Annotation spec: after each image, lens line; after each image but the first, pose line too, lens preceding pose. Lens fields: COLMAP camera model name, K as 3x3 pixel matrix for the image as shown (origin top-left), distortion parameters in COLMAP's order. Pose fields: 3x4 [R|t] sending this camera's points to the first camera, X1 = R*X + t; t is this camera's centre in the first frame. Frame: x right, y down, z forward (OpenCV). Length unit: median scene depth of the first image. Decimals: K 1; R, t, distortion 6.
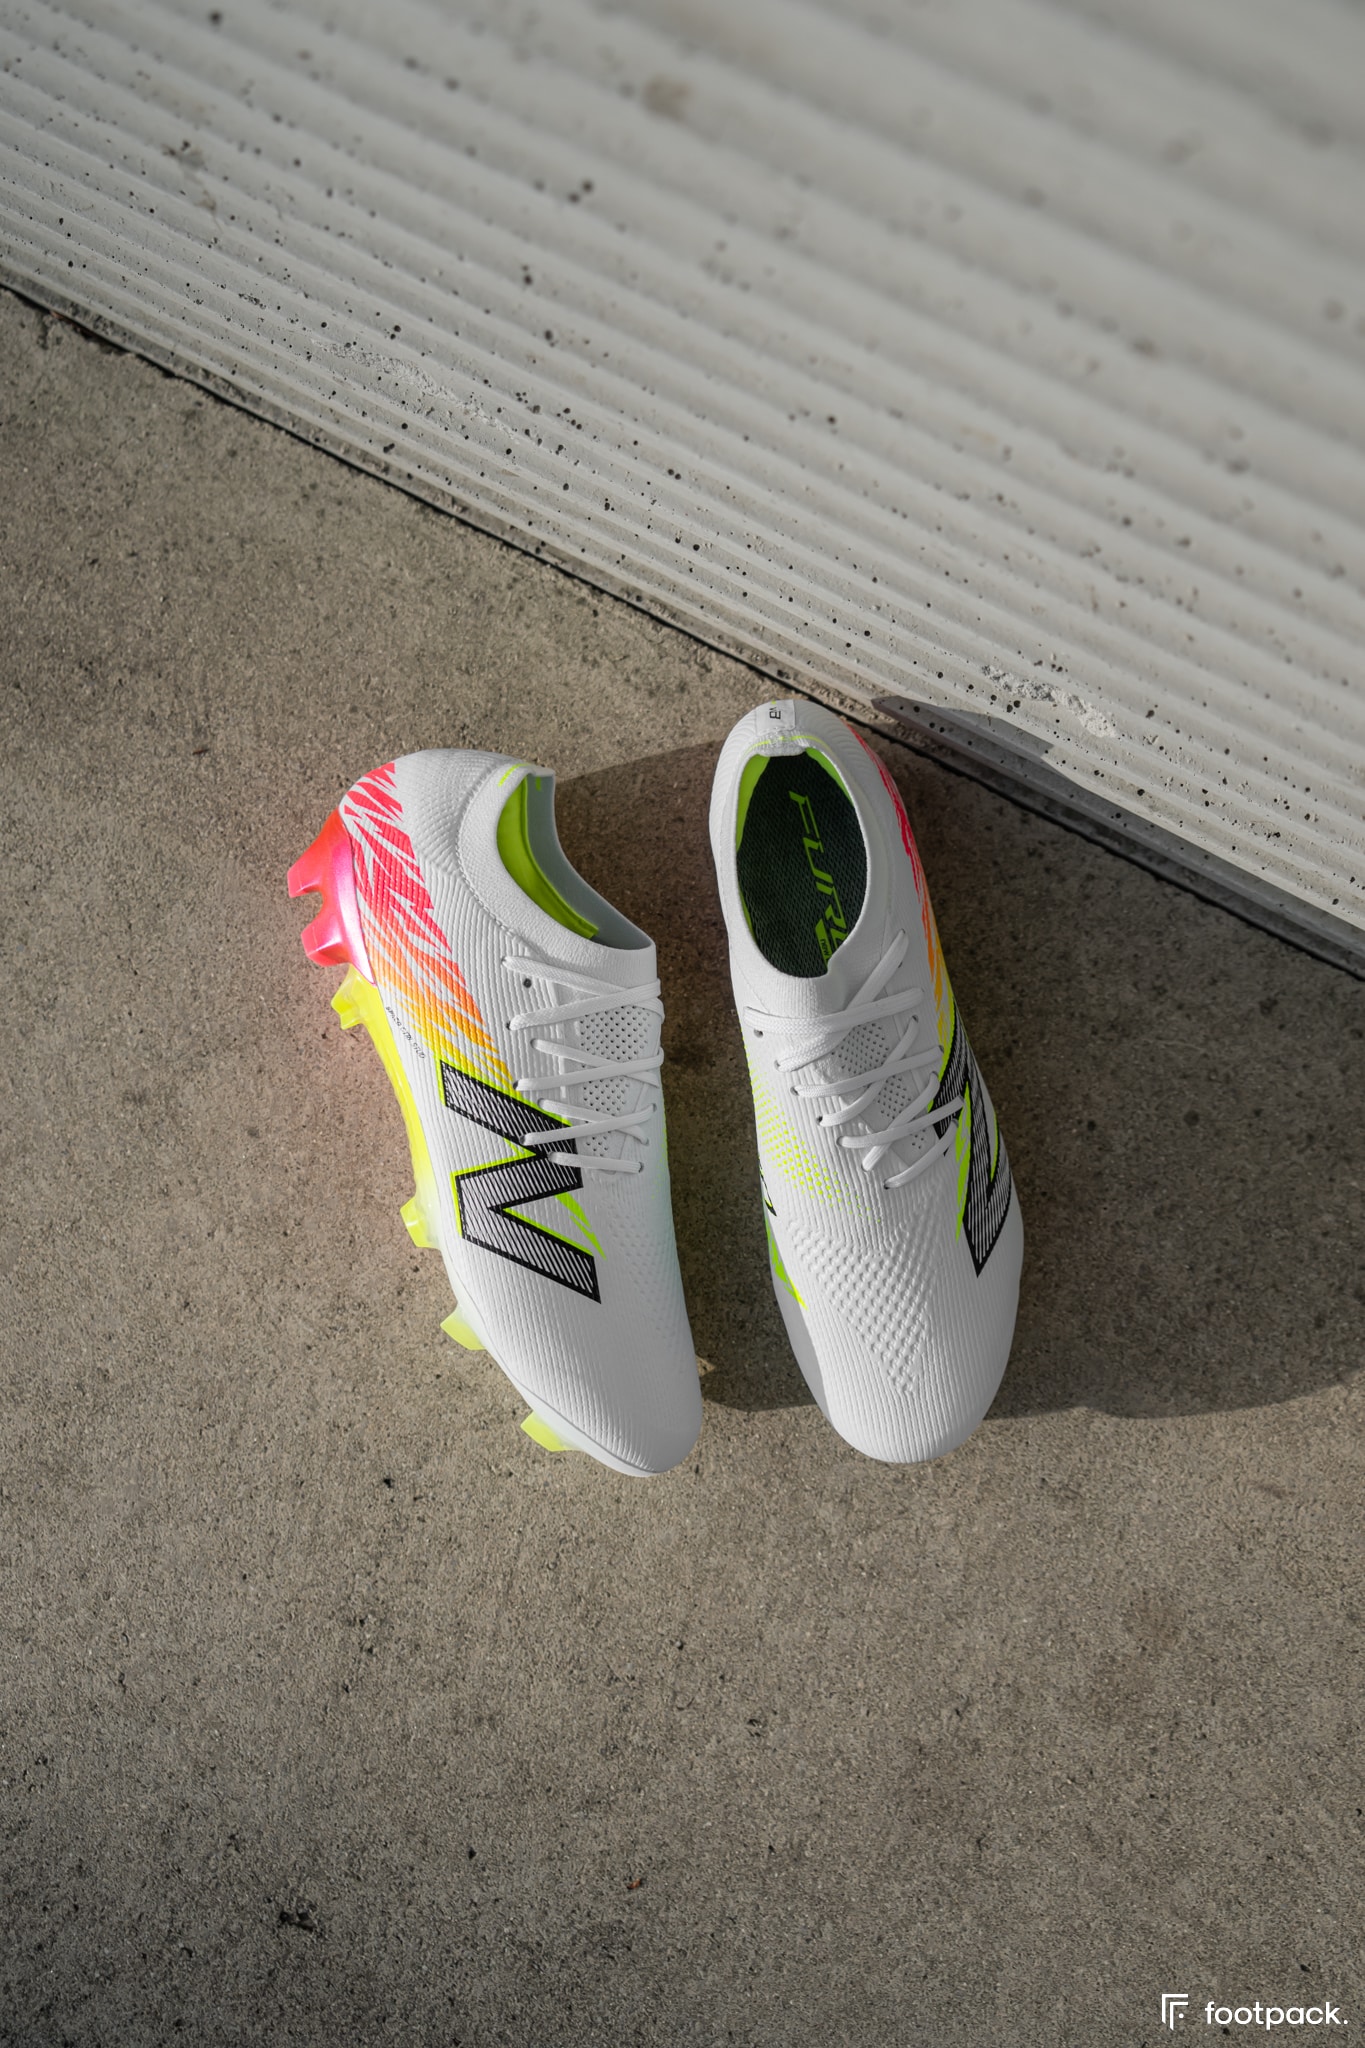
lens RADIAL K [[2221.4, 0, 683.1], [0, 2221.4, 1016.9], [0, 0, 1]] dist [0.011794, 0.000000]
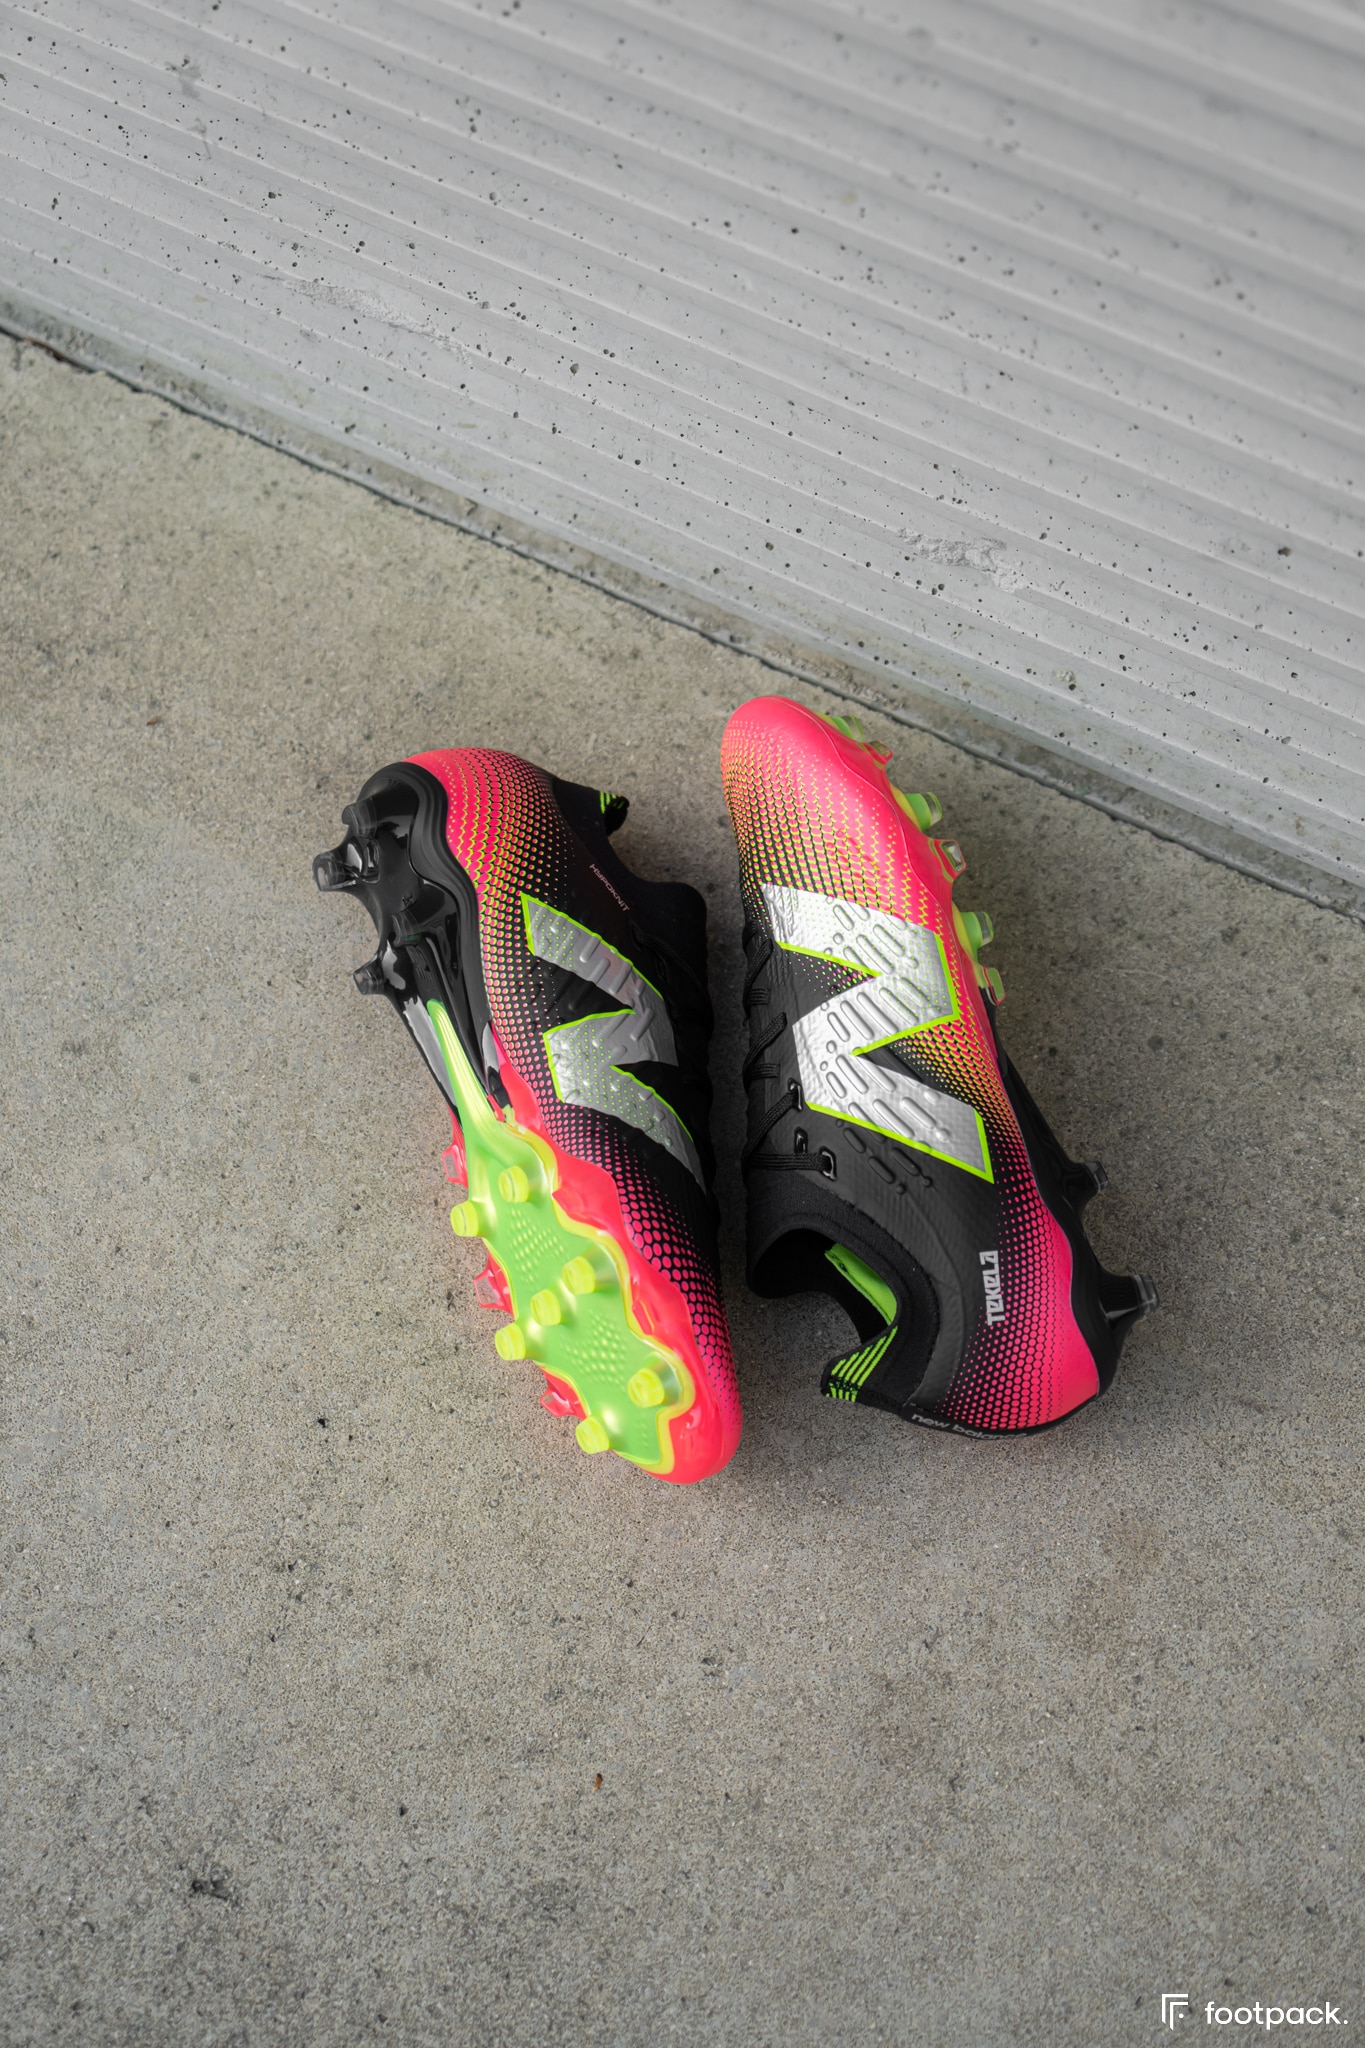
lens RADIAL K [[3355.1, 0, 690.0], [0, 3355.1, 1019.5], [0, 0, 1]] dist [0.041169, 0.000000]
pose [[0.999709, -0.011162, -0.021402, 0.056450], [0.004621, 0.958756, -0.284193, 0.453099], [0.023692, 0.284011, 0.958528, -0.418251]]
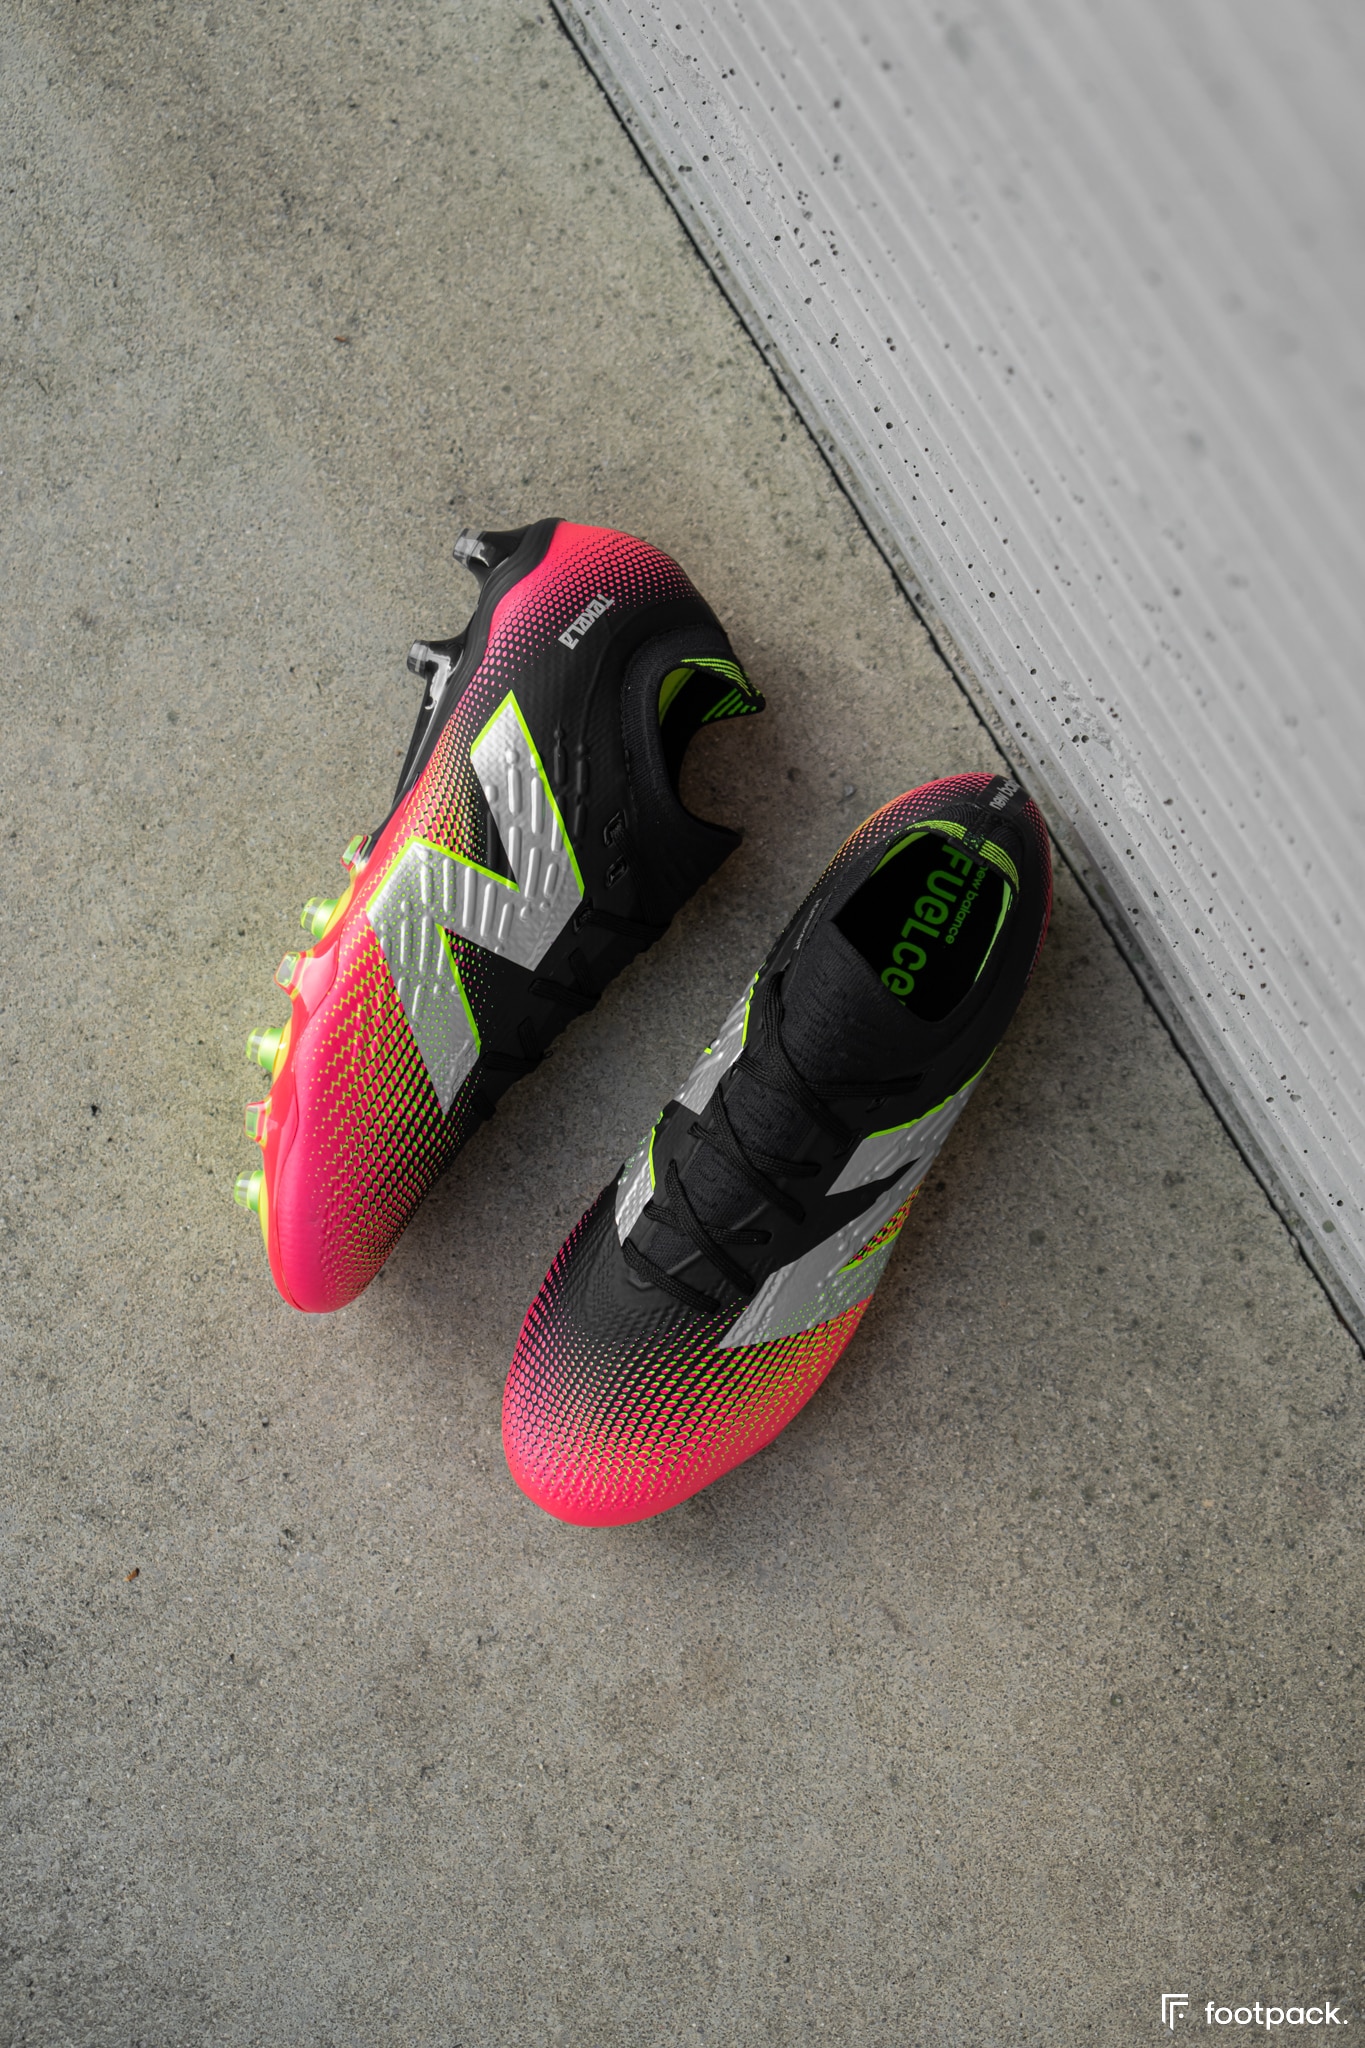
lens RADIAL K [[3355.1, 0, 685.5], [0, 3355.1, 1030.2], [0, 0, 1]] dist [0.041169, 0.000000]
pose [[0.847111, 0.529956, -0.039357, 0.114441], [-0.530581, 0.847607, -0.006782, 0.059544], [0.029765, 0.026627, 0.999202, -0.398715]]
